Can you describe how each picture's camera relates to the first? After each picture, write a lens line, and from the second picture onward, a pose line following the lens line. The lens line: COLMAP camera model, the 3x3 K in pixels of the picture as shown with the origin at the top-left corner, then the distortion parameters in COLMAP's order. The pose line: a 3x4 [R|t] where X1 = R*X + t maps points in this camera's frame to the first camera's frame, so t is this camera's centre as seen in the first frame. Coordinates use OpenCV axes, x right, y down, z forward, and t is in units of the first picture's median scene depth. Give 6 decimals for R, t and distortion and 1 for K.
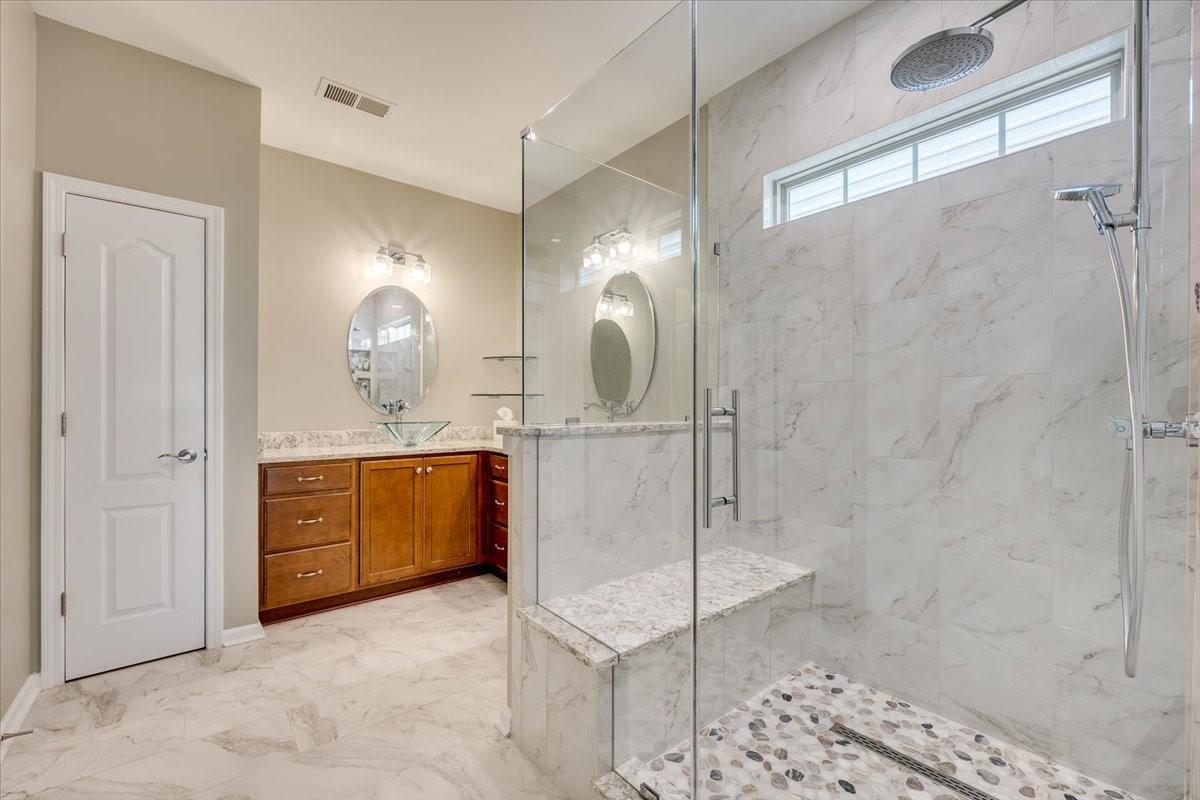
lens RADIAL K [[484.8, 0, 600.0], [0, 484.8, 400.0], [0, 0, 1]] dist [-0.001063, -0.000017]
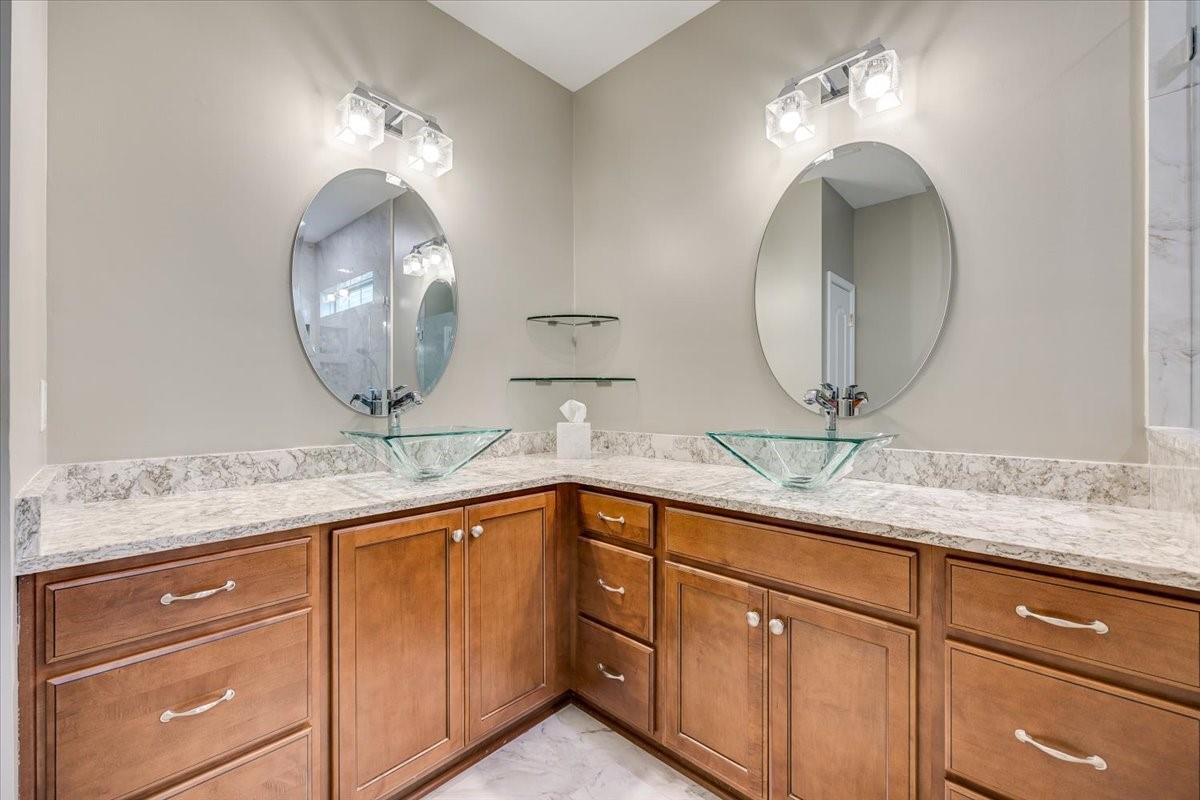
lens RADIAL K [[484.0, 0, 605.6], [0, 484.0, 394.9], [0, 0, 1]] dist [-0.001768, -0.000293]
pose [[0.992059, -0.002228, 0.125755, -0.277315], [0.001527, 0.999983, 0.005672, 0.005957], [-0.125766, -0.005435, 0.992045, 0.493281]]
